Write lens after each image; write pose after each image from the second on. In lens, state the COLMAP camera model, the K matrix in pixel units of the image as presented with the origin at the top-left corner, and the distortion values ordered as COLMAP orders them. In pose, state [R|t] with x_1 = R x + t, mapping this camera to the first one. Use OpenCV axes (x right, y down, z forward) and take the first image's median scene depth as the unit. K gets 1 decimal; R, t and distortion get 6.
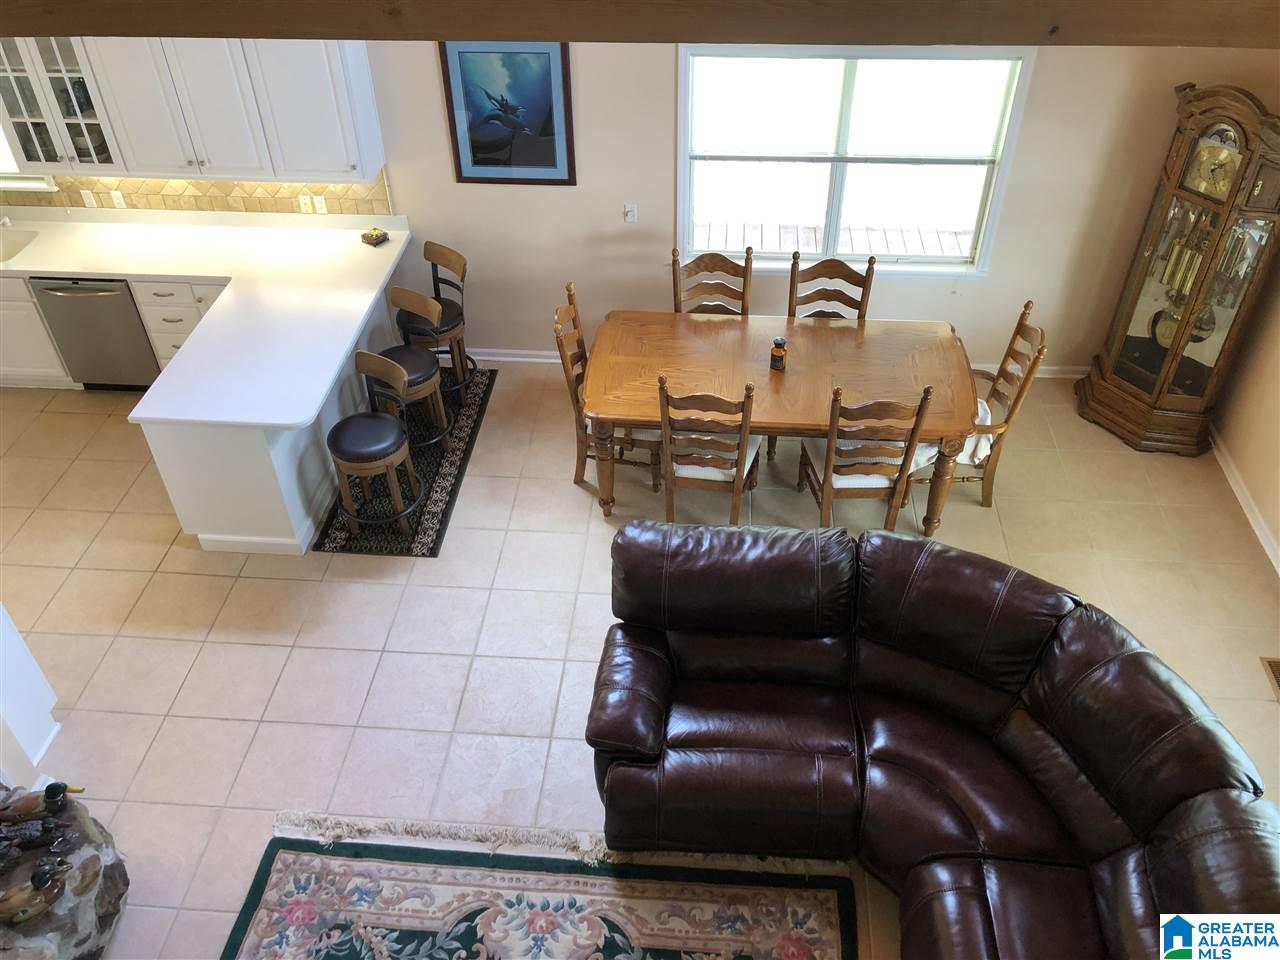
lens RADIAL K [[1047.3, 0, 629.4], [0, 1047.3, 481.9], [0, 0, 1]] dist [0.040145, -0.032350]
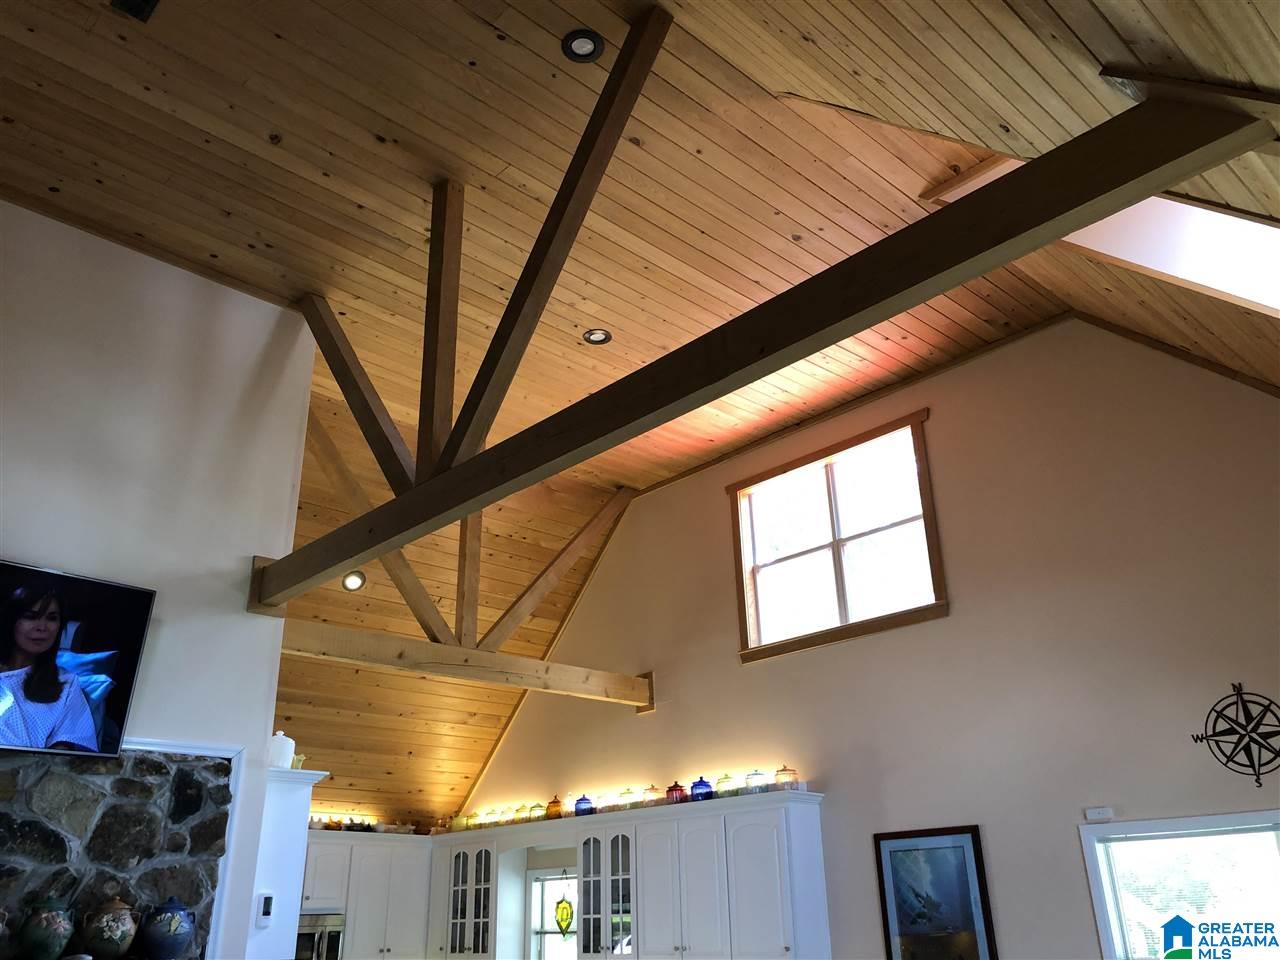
lens RADIAL K [[1047.3, 0, 629.4], [0, 1047.3, 481.9], [0, 0, 1]] dist [0.040145, -0.032350]
pose [[0.742460, -0.262083, -0.616494, 0.408662], [-0.424031, 0.528589, -0.735385, 0.310550], [0.518604, 0.807407, 0.281325, 0.220149]]
